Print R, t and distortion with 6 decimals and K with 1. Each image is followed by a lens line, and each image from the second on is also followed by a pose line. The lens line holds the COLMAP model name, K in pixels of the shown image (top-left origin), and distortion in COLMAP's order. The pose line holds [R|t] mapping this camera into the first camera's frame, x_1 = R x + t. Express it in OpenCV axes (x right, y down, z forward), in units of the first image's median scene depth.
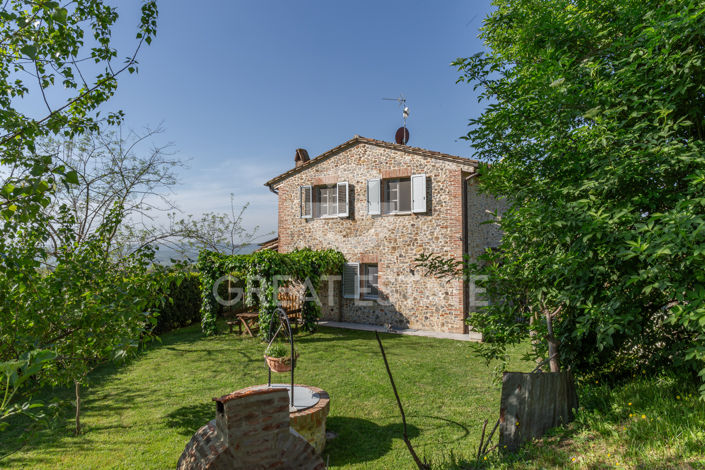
lens RADIAL K [[474.4, 0, 342.7], [0, 474.4, 215.9], [0, 0, 1]] dist [-0.017859, -0.012786]
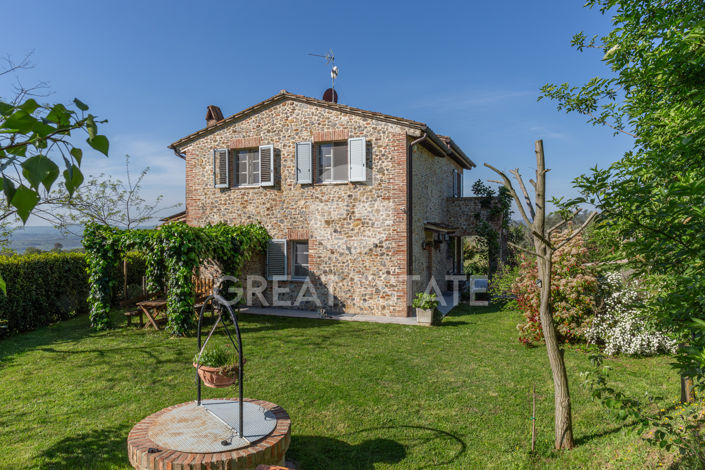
lens RADIAL K [[474.4, 0, 342.1], [0, 474.4, 229.5], [0, 0, 1]] dist [-0.017859, -0.012786]
pose [[0.978248, 0.001858, 0.207431, -0.050060], [-0.015043, 0.997962, 0.062005, 0.028974], [-0.206893, -0.063776, 0.976283, 0.154822]]
